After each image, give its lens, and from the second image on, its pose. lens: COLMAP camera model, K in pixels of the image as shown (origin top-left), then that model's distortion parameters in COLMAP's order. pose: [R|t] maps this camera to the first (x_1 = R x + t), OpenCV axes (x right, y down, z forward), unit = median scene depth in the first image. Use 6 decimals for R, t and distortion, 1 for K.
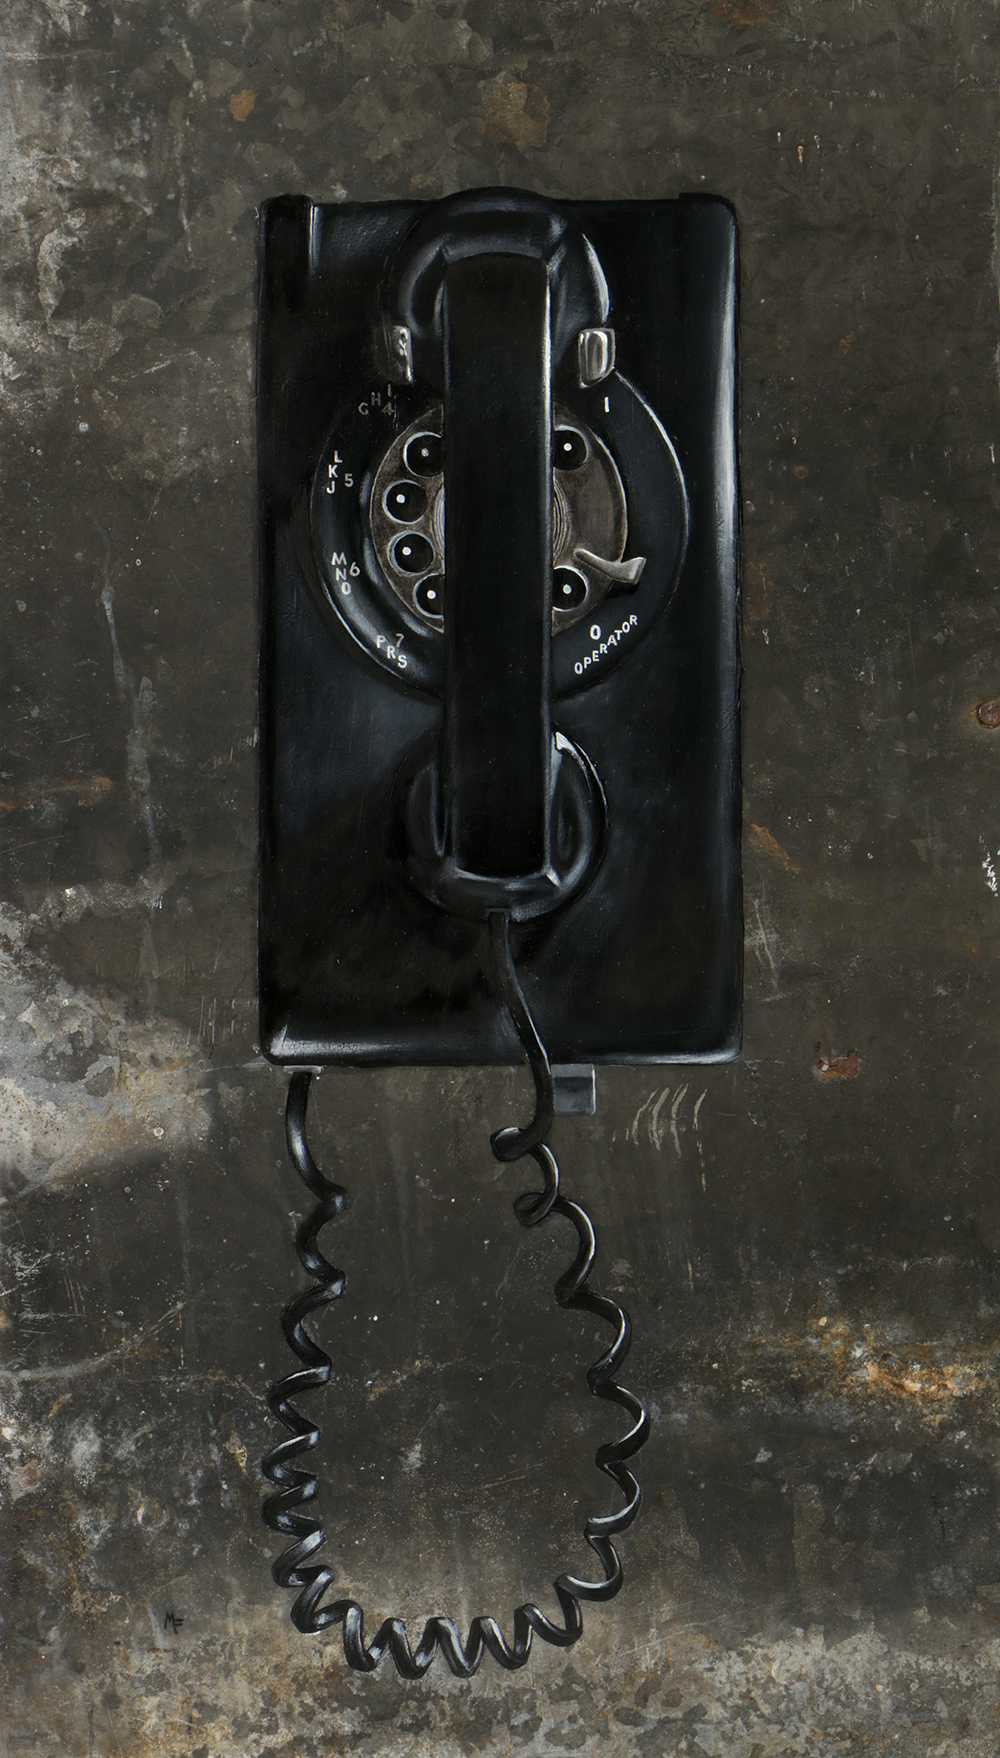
lens RADIAL K [[8019.7, 0, 518.7], [0, 8019.7, 894.4], [0, 0, 1]] dist [0.717978, 0.000000]
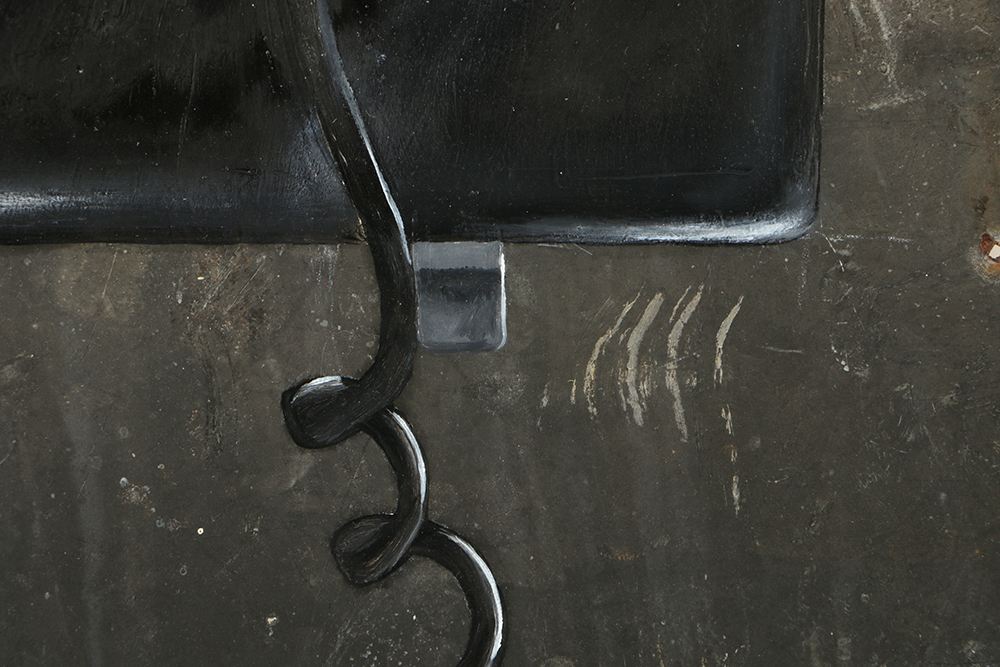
lens RADIAL K [[6213.4, 0, 499.7], [0, 6213.4, 333.1], [0, 0, 1]] dist [0.336070, 0.000000]
pose [[0.999898, 0.005119, 0.013369, 0.004319], [-0.005373, 0.999804, 0.019035, 0.019574], [-0.013269, -0.019105, 0.999729, 0.636626]]
